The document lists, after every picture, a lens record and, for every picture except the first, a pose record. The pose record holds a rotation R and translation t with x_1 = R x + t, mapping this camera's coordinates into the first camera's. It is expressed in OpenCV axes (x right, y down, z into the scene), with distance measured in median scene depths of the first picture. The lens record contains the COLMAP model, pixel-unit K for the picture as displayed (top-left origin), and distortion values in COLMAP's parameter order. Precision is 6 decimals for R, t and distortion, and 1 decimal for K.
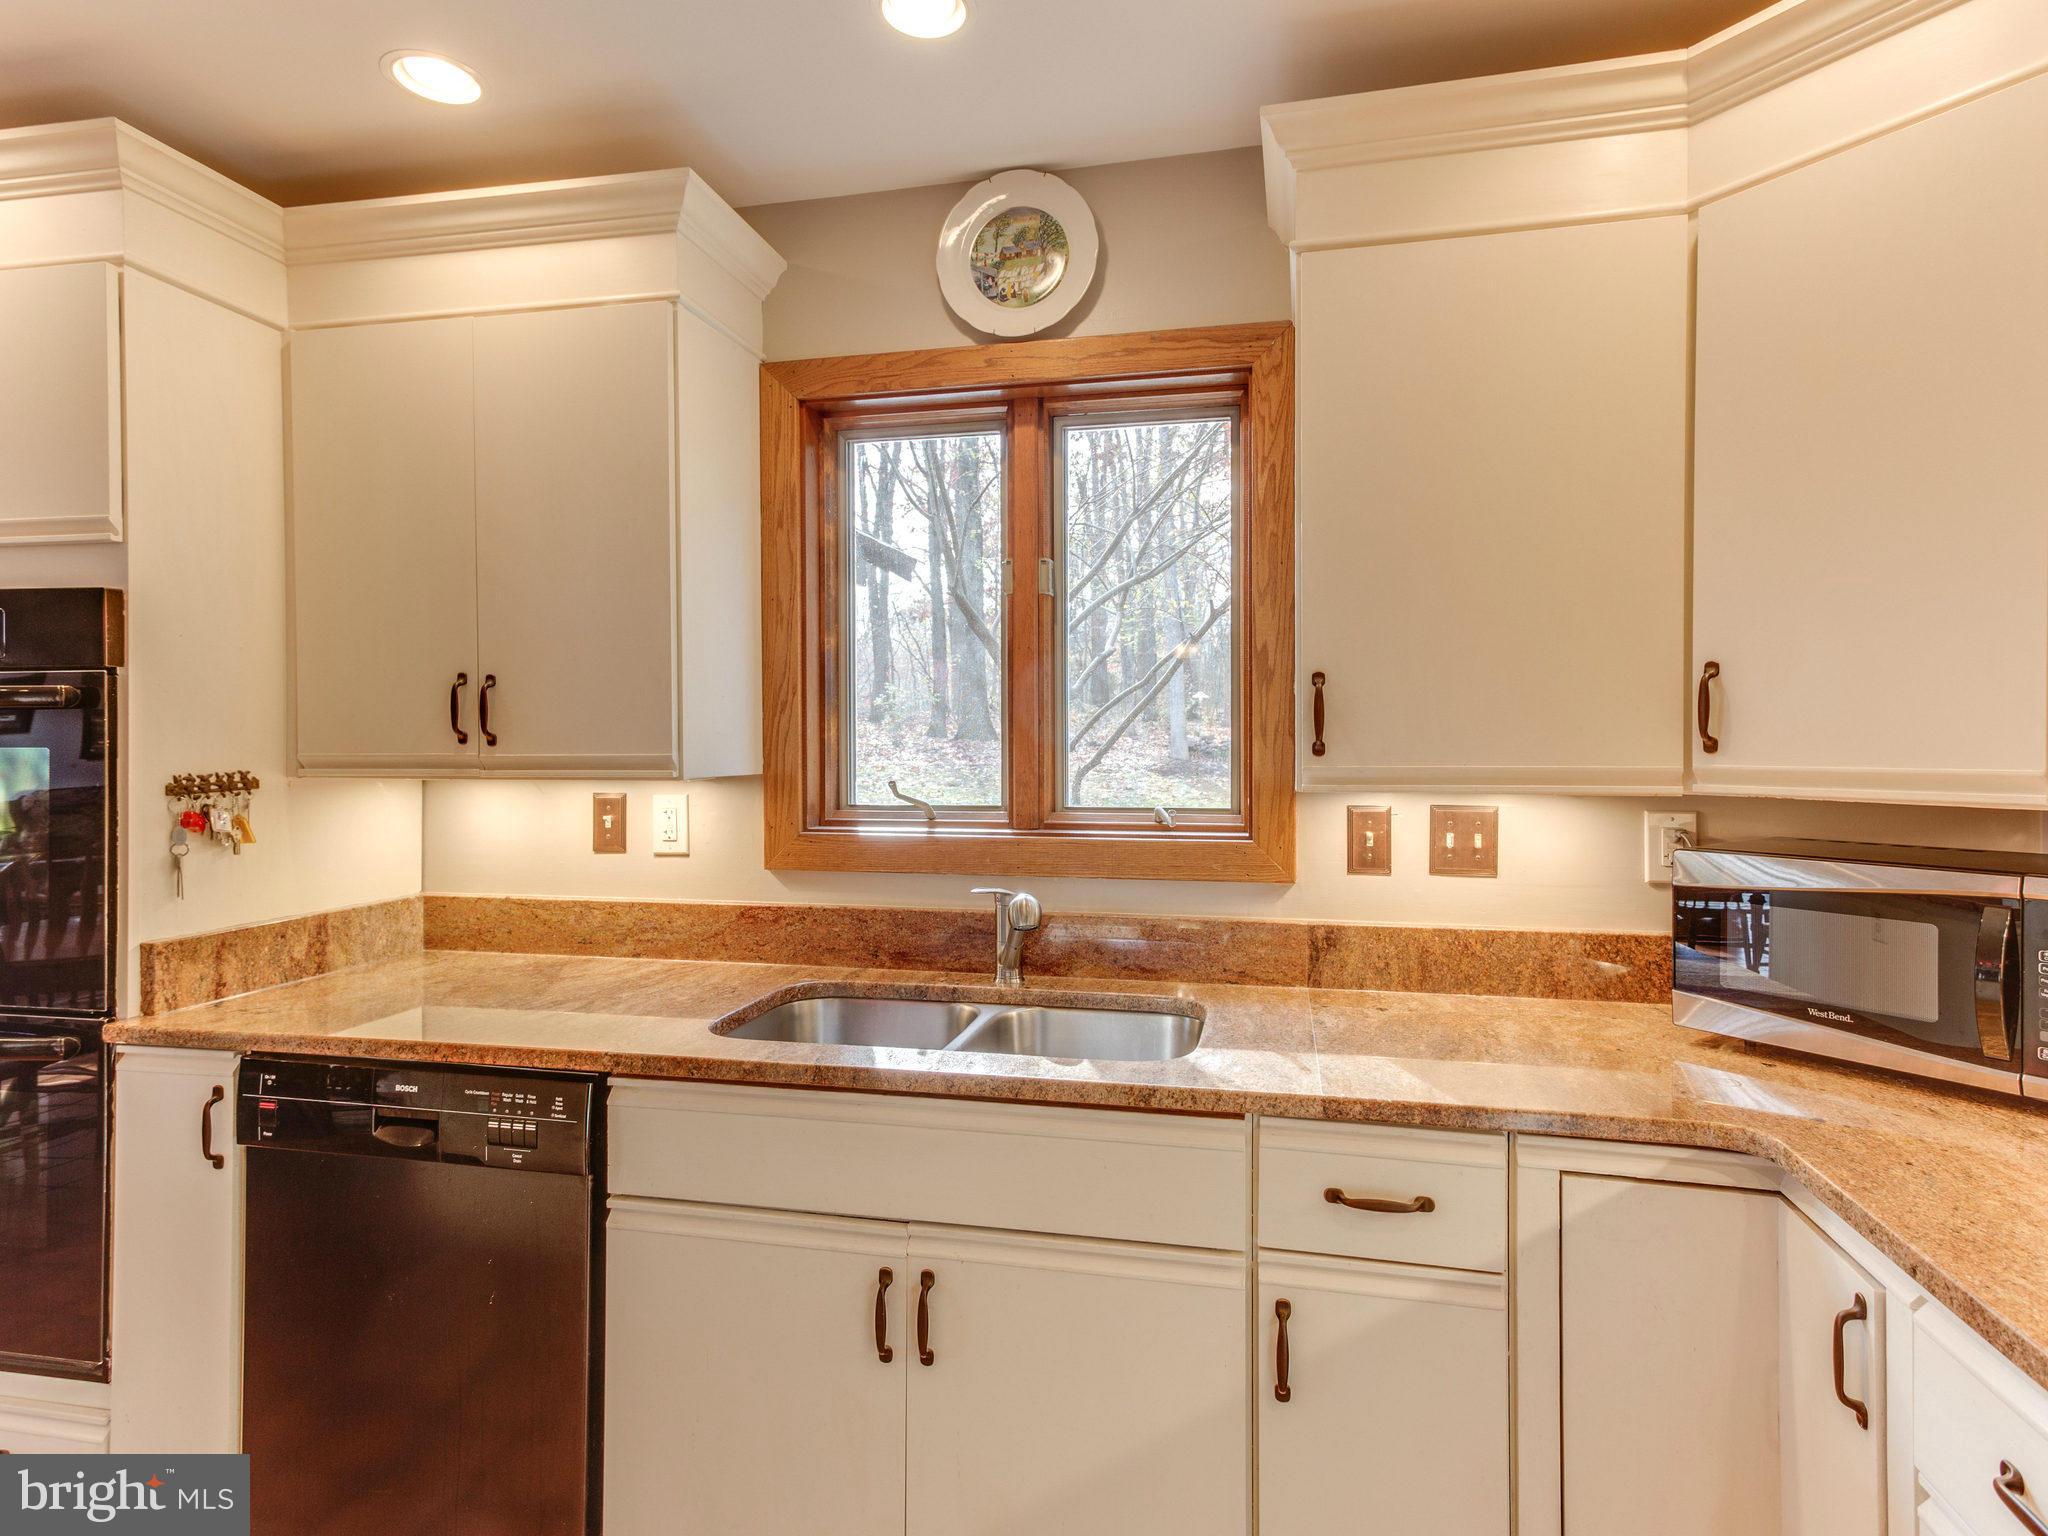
lens RADIAL K [[1077.9, 0, 1024.0], [0, 1077.9, 768.0], [0, 0, 1]] dist [0.036598, 0.000877]
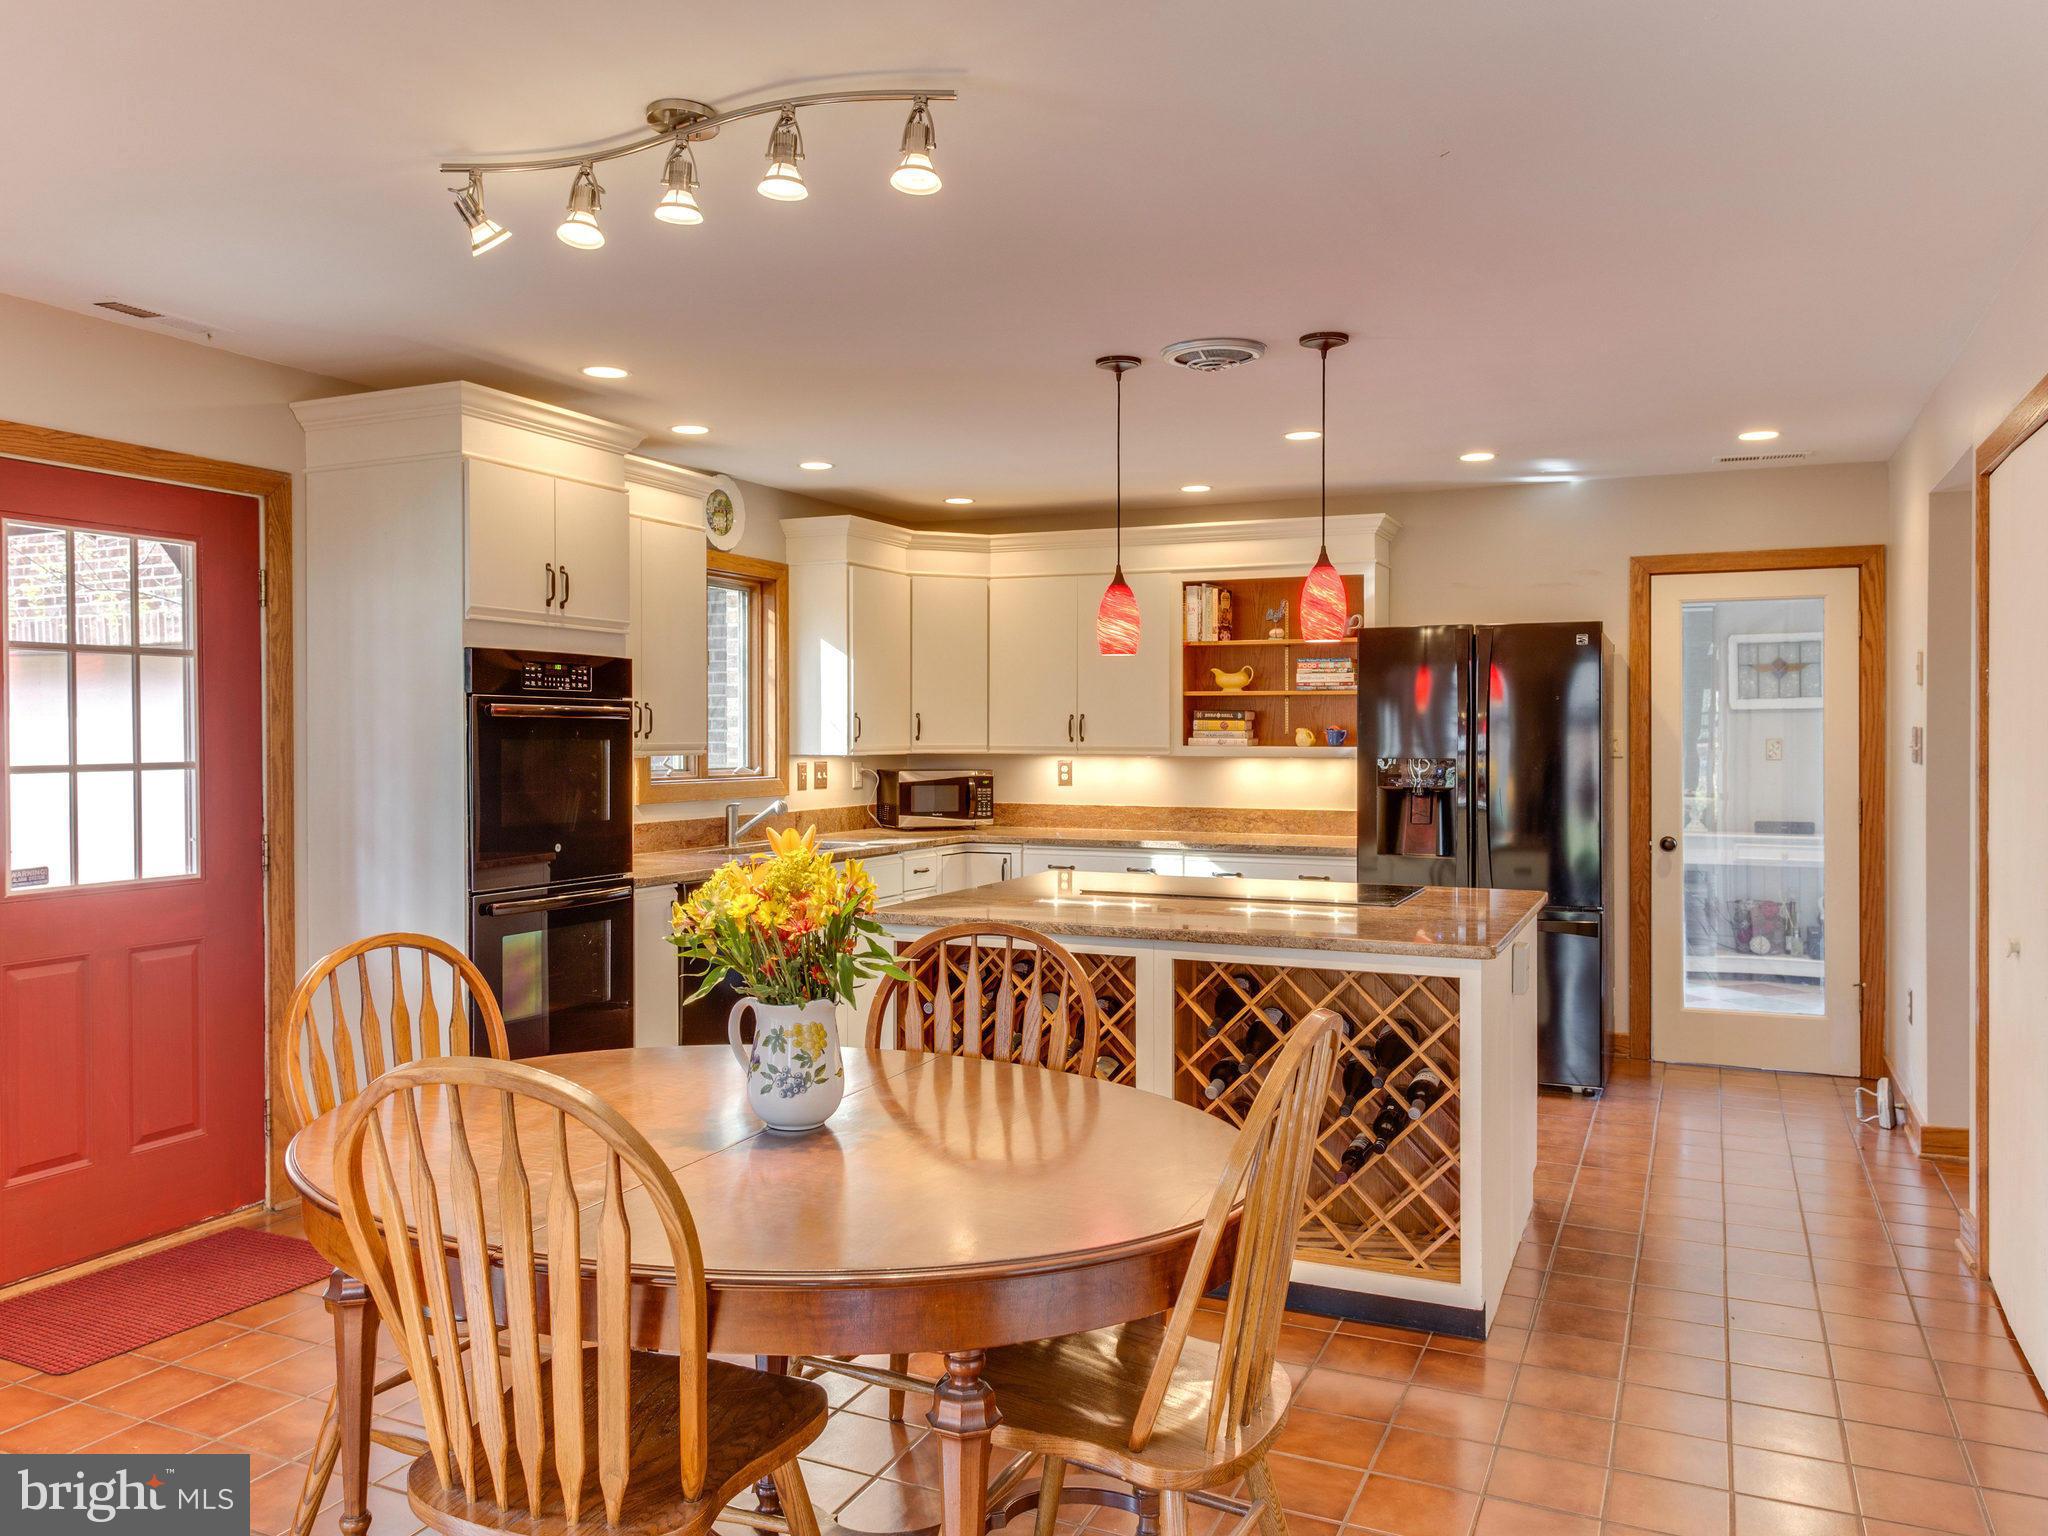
lens RADIAL K [[1482.0, 0, 1024.0], [0, 1482.0, 768.0], [0, 0, 1]] dist [0.006429, 0.001867]
pose [[0.191759, -0.011104, 0.981379, -2.941271], [0.016676, 0.999828, 0.008055, 0.025933], [-0.981300, 0.014821, 0.191911, -0.160318]]
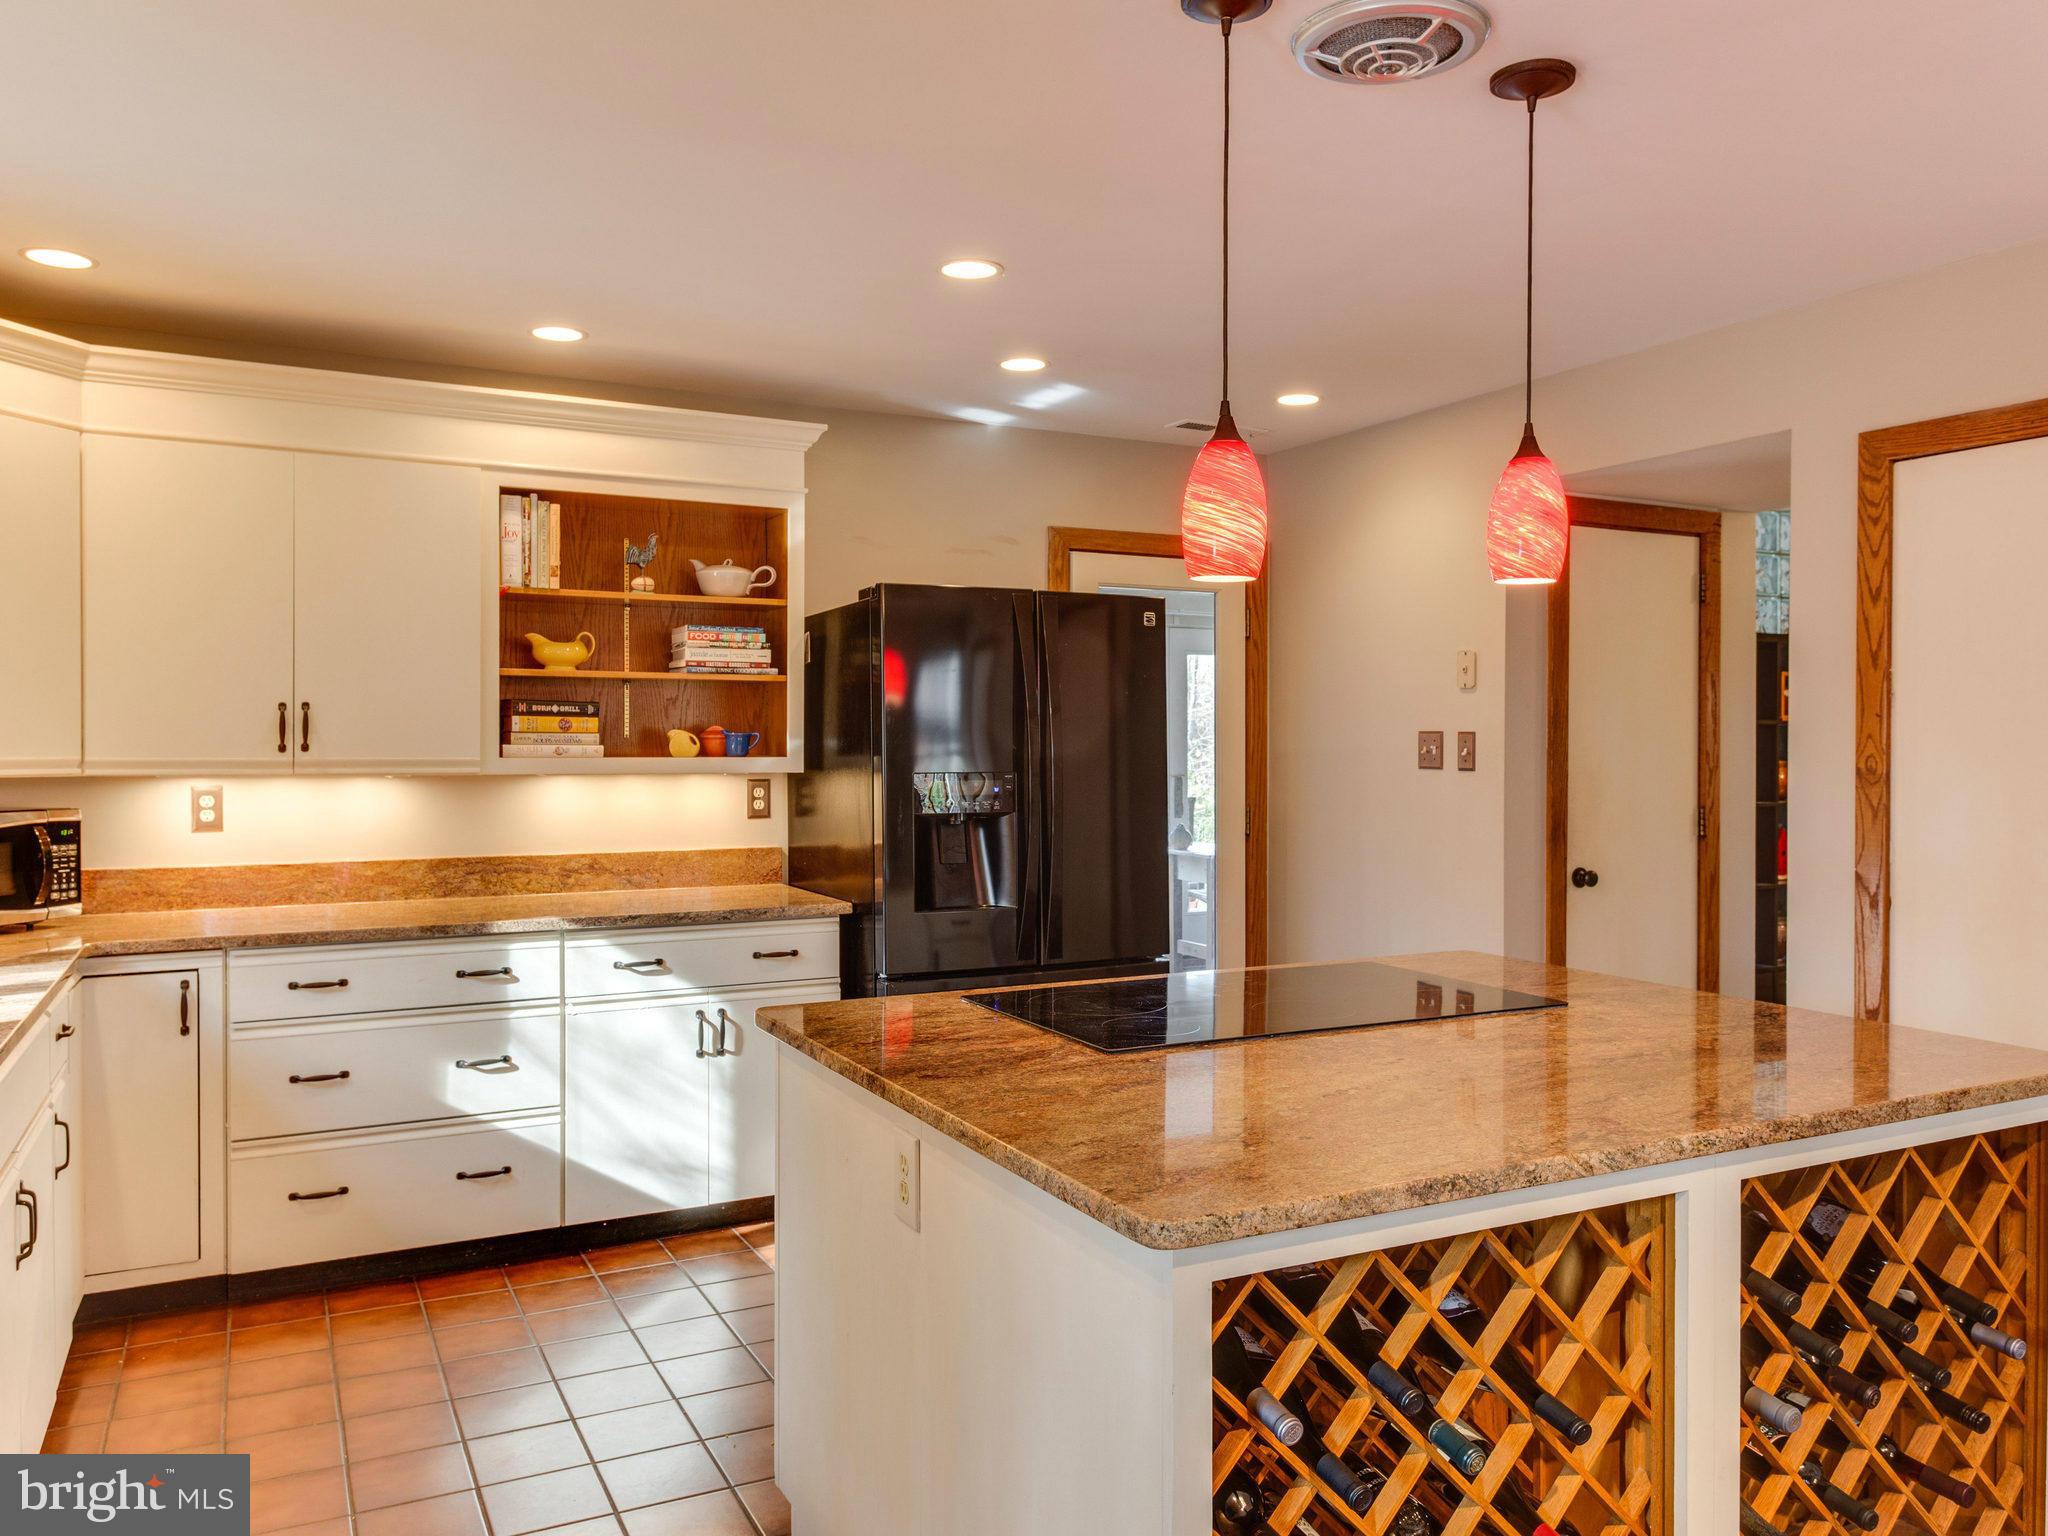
lens RADIAL K [[1482.0, 0, 1024.0], [0, 1482.0, 768.0], [0, 0, 1]] dist [0.006429, 0.001867]
pose [[-0.646009, -0.002172, 0.763327, -1.575743], [0.022128, 0.999522, 0.021570, -0.005627], [-0.763009, 0.030825, -0.645652, 0.909957]]
